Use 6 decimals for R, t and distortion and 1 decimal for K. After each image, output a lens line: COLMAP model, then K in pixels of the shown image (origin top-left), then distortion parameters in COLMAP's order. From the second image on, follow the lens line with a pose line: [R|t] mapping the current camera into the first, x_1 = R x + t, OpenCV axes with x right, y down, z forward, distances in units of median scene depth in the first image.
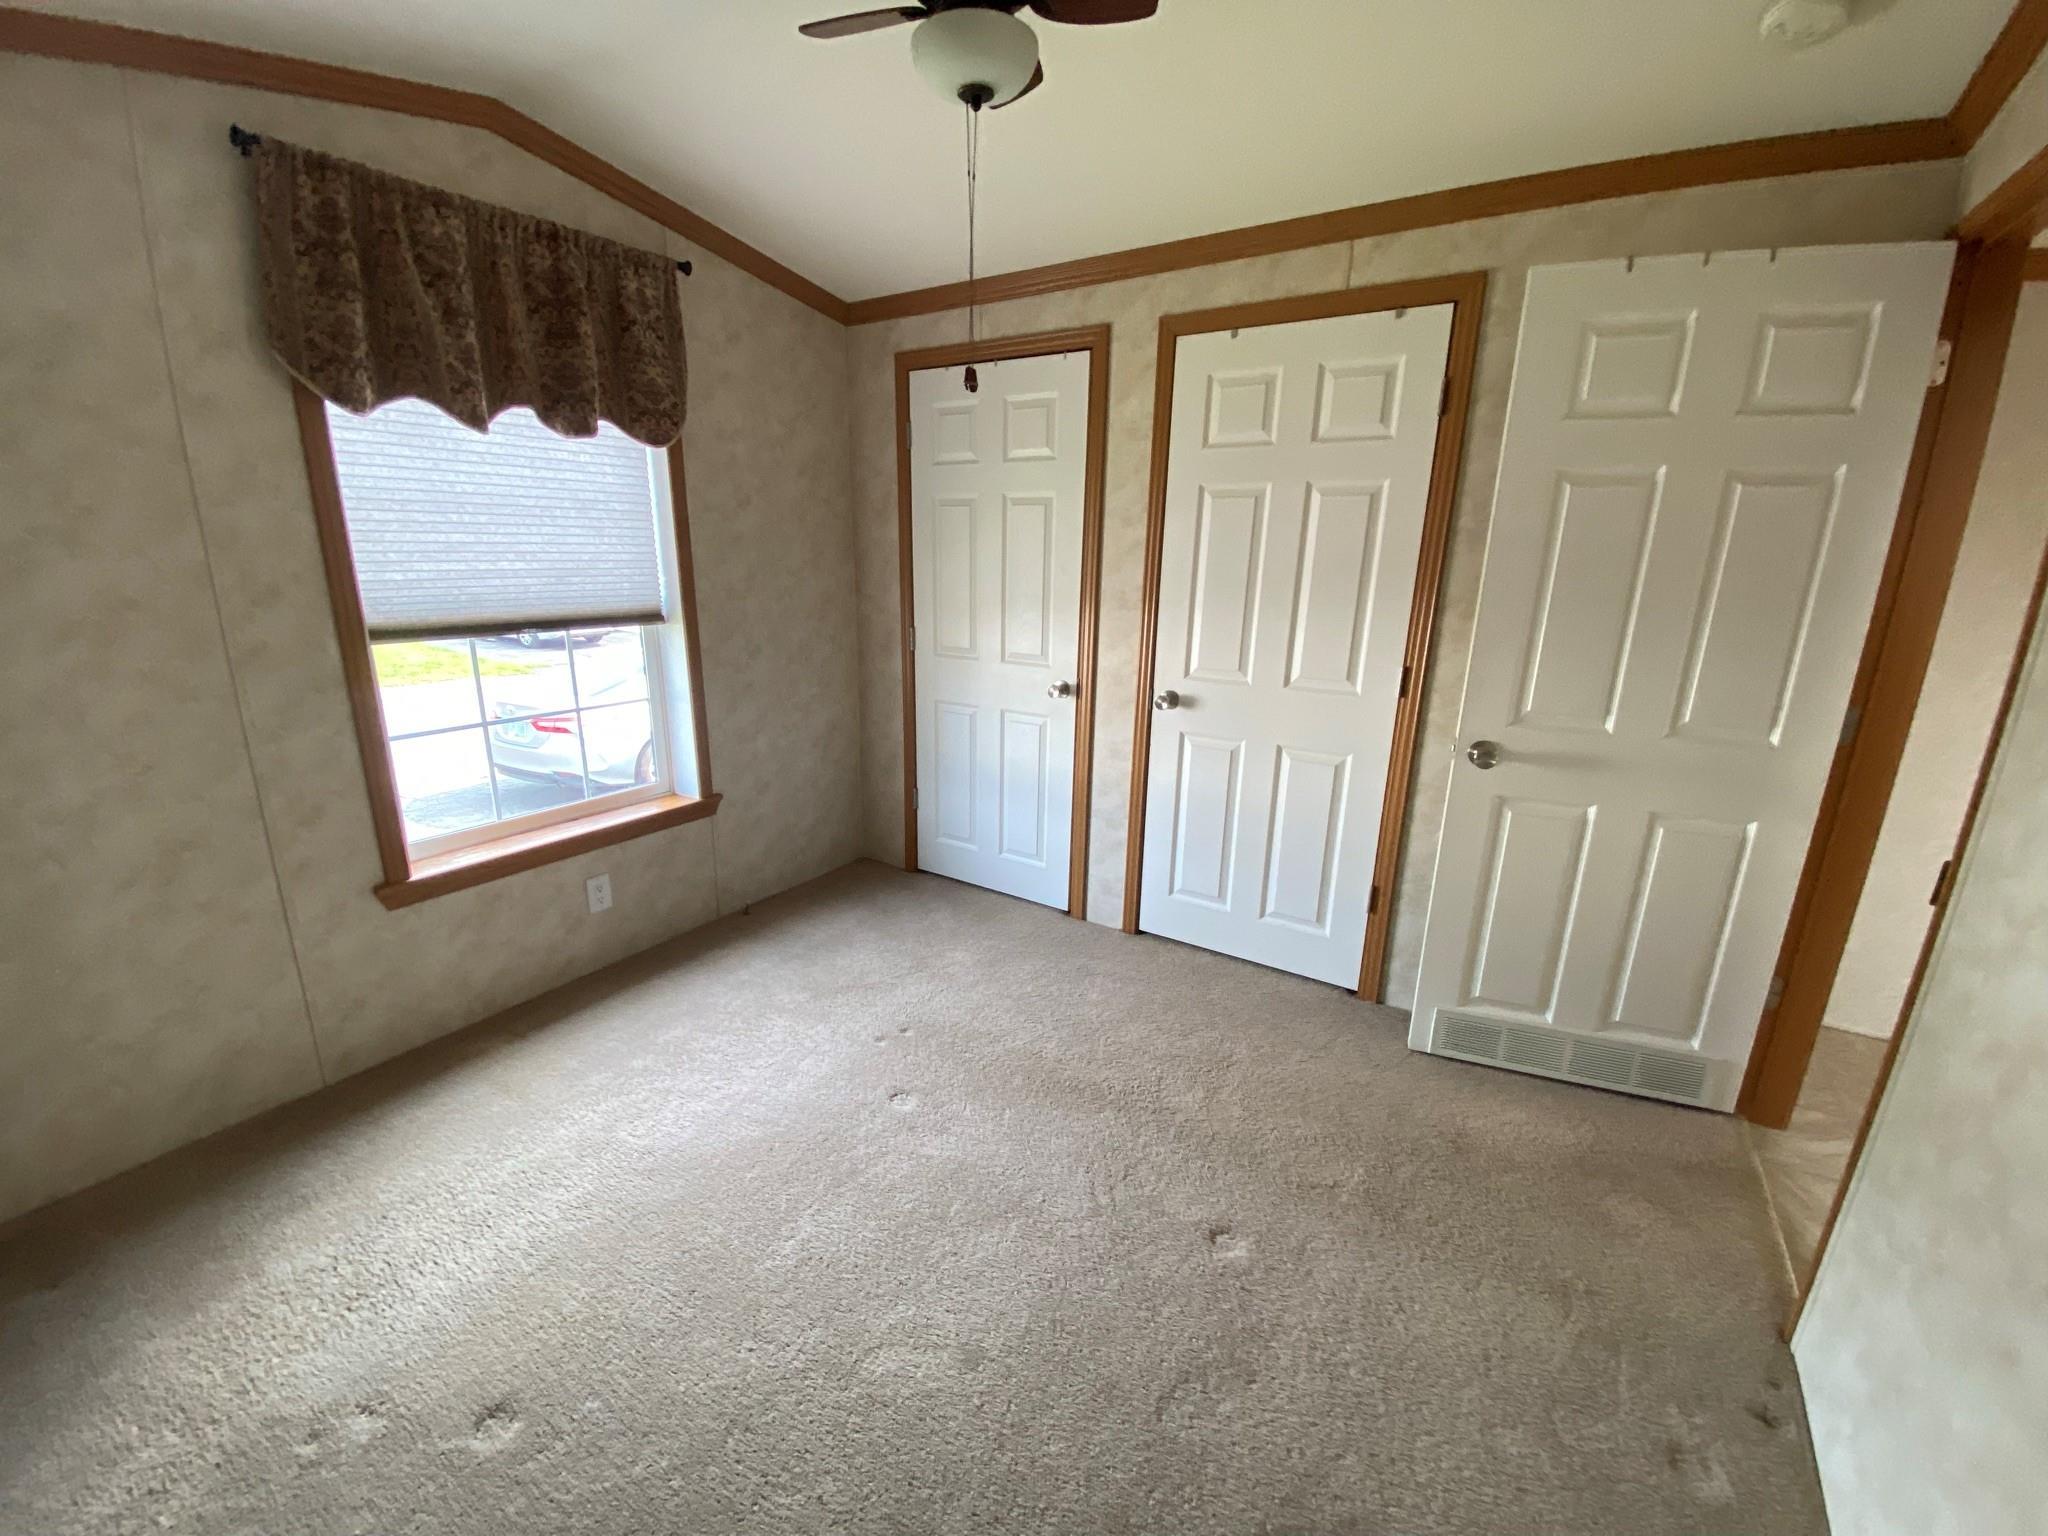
lens RADIAL K [[837.8, 0, 1024.0], [0, 837.8, 768.0], [0, 0, 1]] dist [-0.001584, -0.000279]
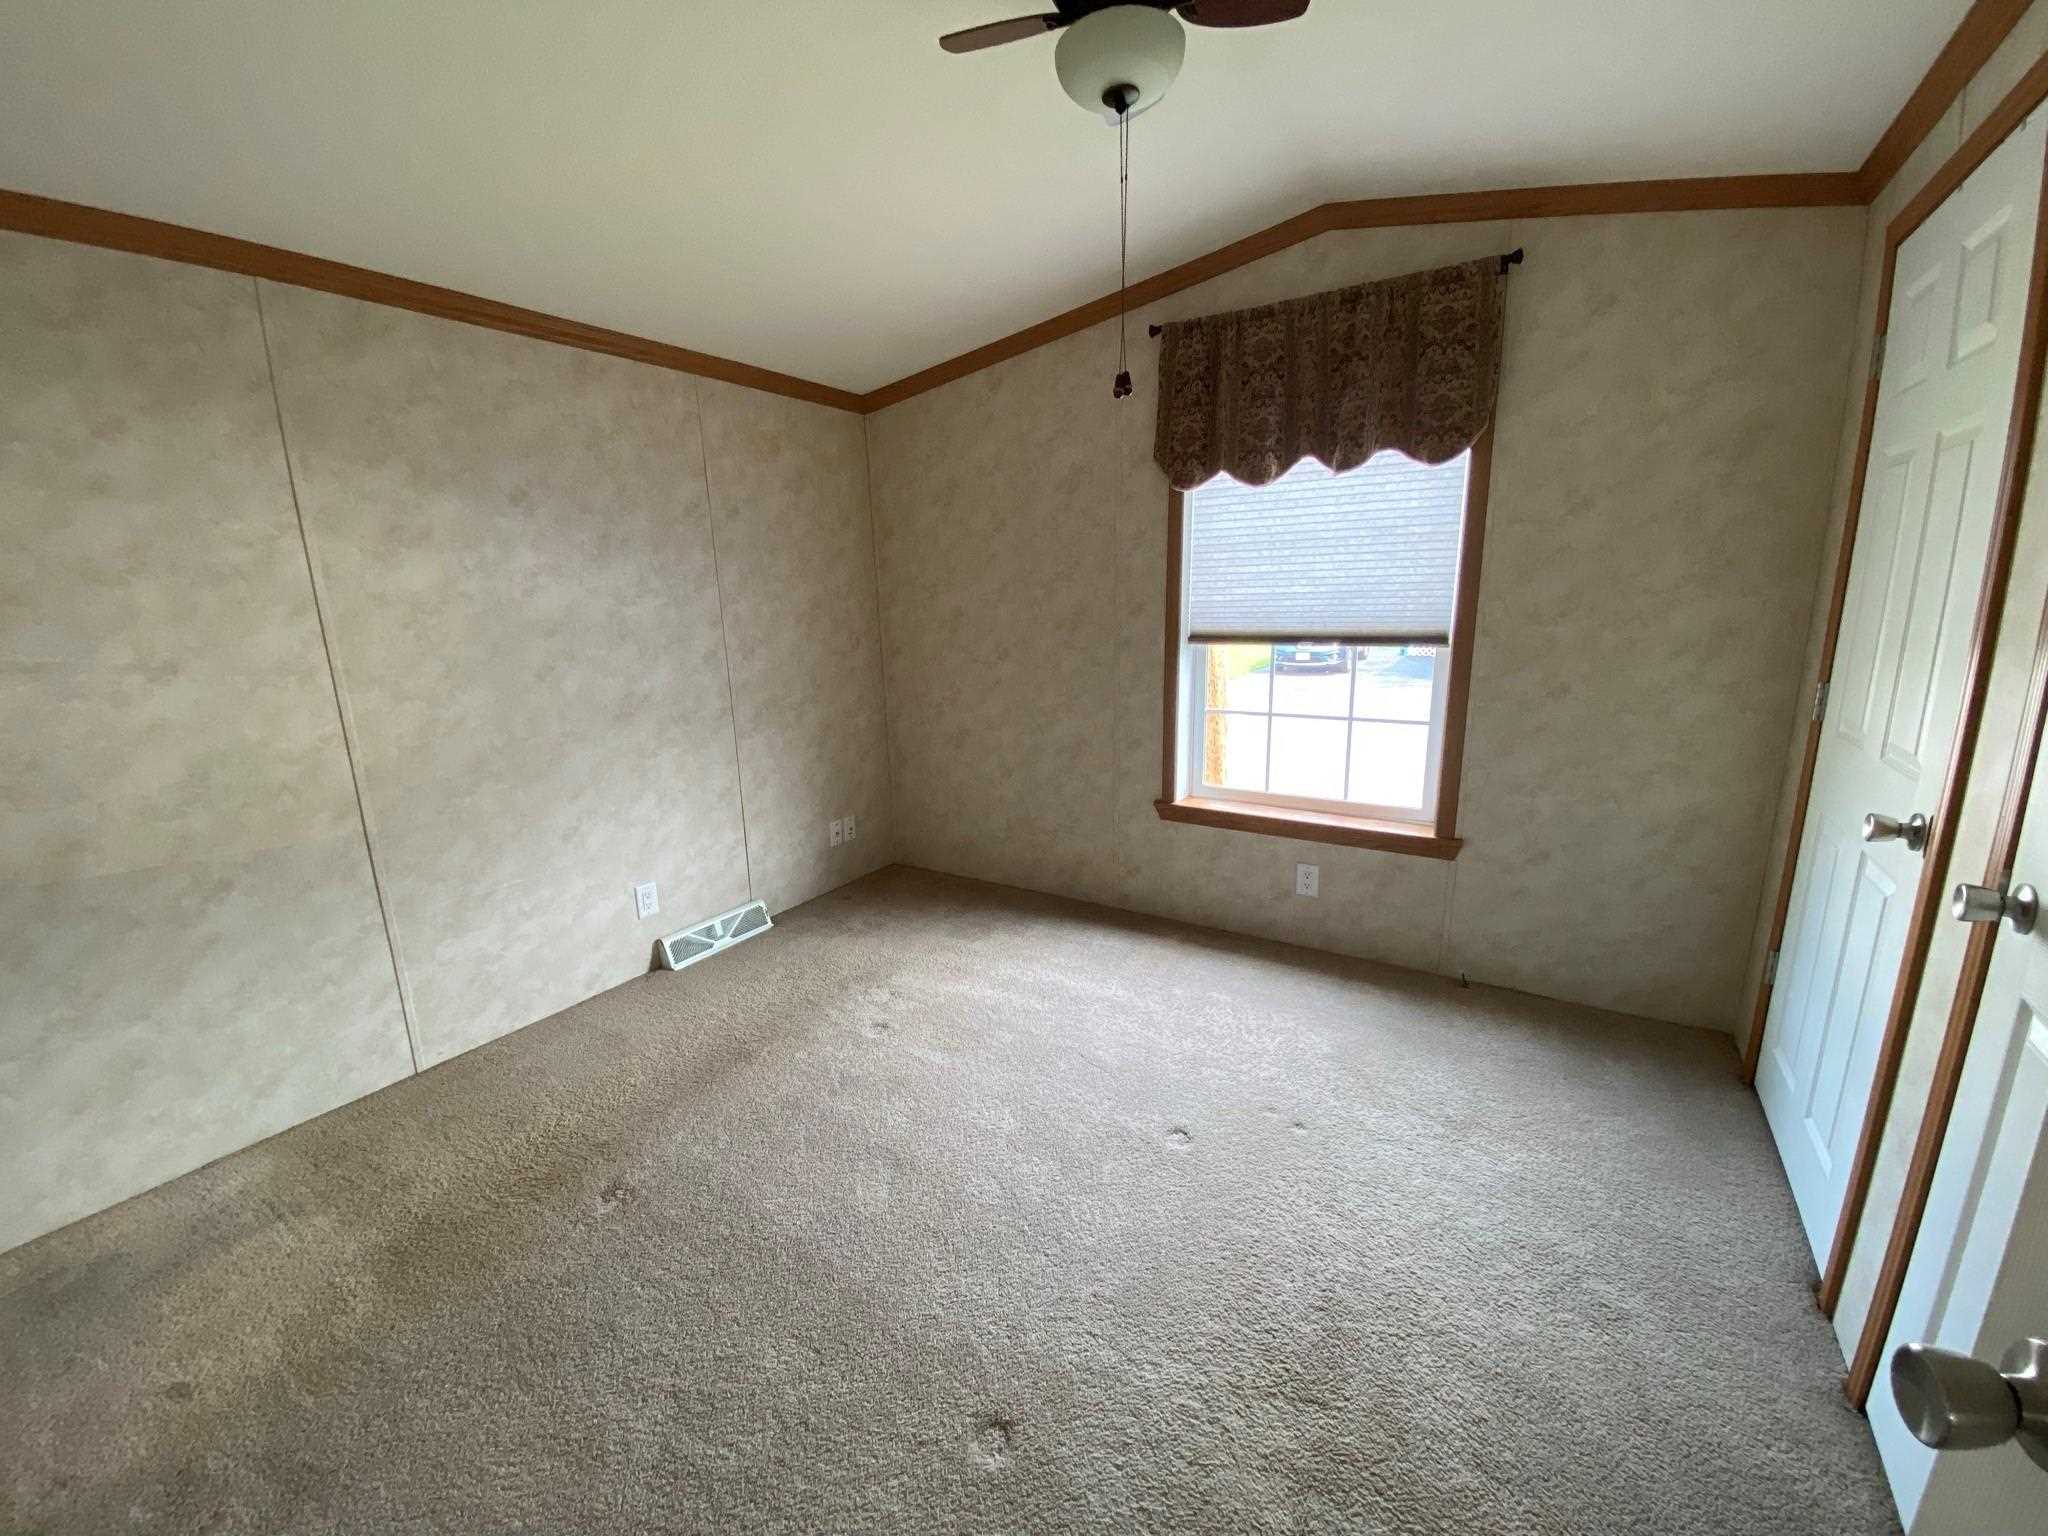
lens RADIAL K [[809.0, 0, 1024.0], [0, 809.0, 768.0], [0, 0, 1]] dist [0.017224, -0.000139]
pose [[0.003093, 0.192290, -0.981333, 0.589814], [-0.235437, 0.953892, 0.186171, -0.117694], [0.971885, 0.230466, 0.048223, 0.607495]]
